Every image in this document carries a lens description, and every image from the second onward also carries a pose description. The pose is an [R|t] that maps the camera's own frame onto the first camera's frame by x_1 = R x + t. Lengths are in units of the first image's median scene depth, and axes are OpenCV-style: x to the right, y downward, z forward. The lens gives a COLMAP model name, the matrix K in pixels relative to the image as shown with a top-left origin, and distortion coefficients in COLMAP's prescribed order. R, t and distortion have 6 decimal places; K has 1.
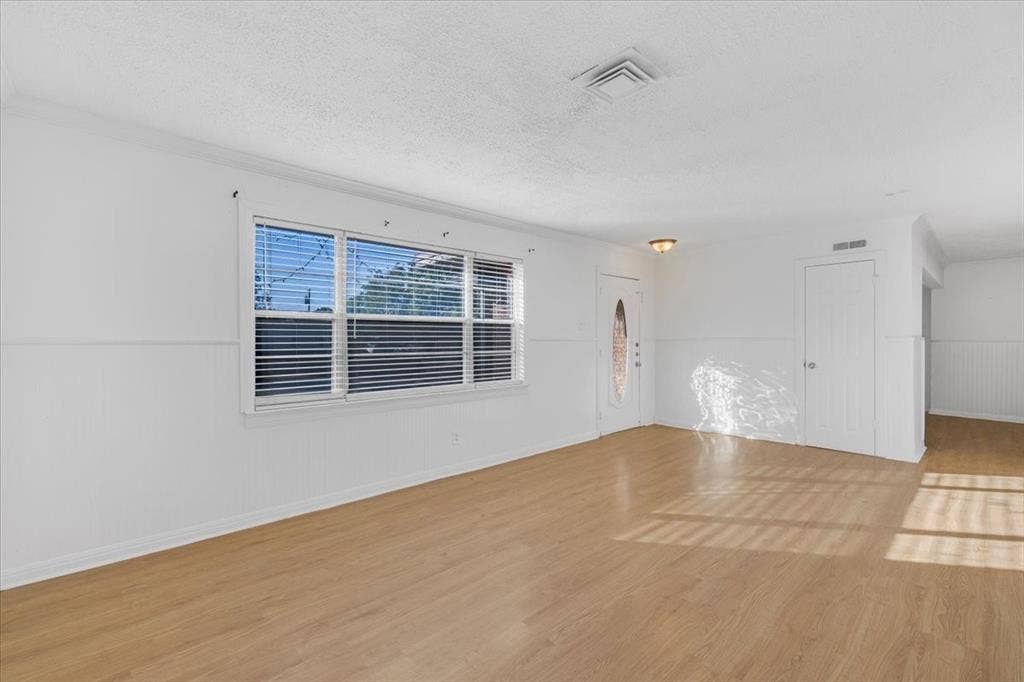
lens RADIAL K [[418.9, 0, 510.6], [0, 418.9, 332.4], [0, 0, 1]] dist [0.012876, -0.000021]
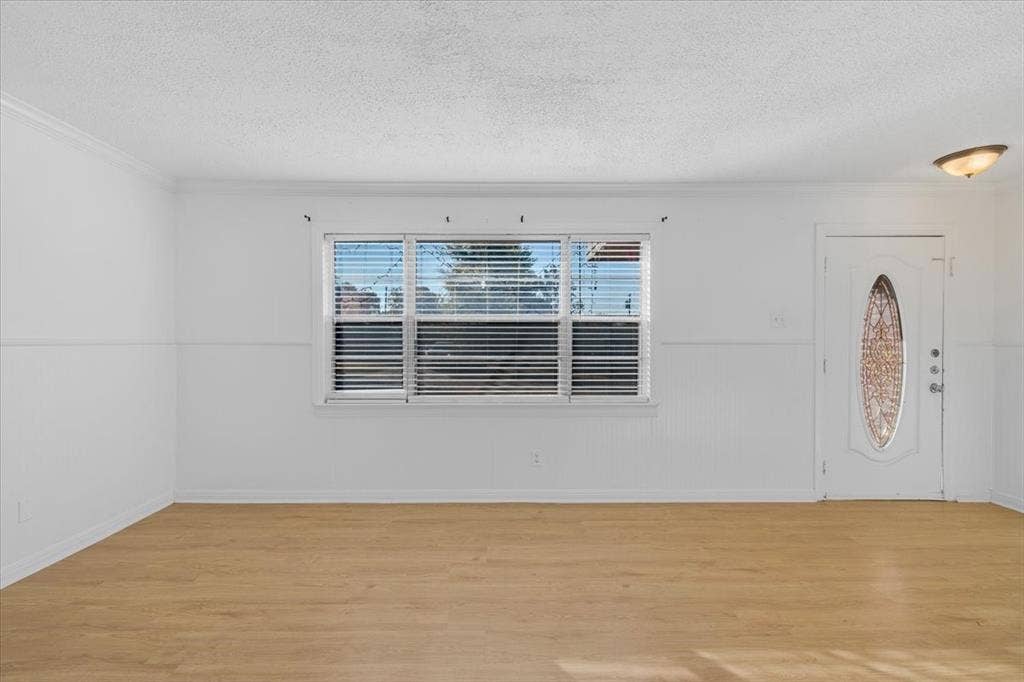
lens RADIAL K [[431.4, 0, 512.0], [0, 431.4, 341.0], [0, 0, 1]] dist [0.007448, -0.000029]
pose [[0.761997, 0.000444, -0.647580, 0.370057], [0.007507, 0.999927, 0.009519, 0.005514], [0.647537, -0.012115, 0.761938, 0.289617]]
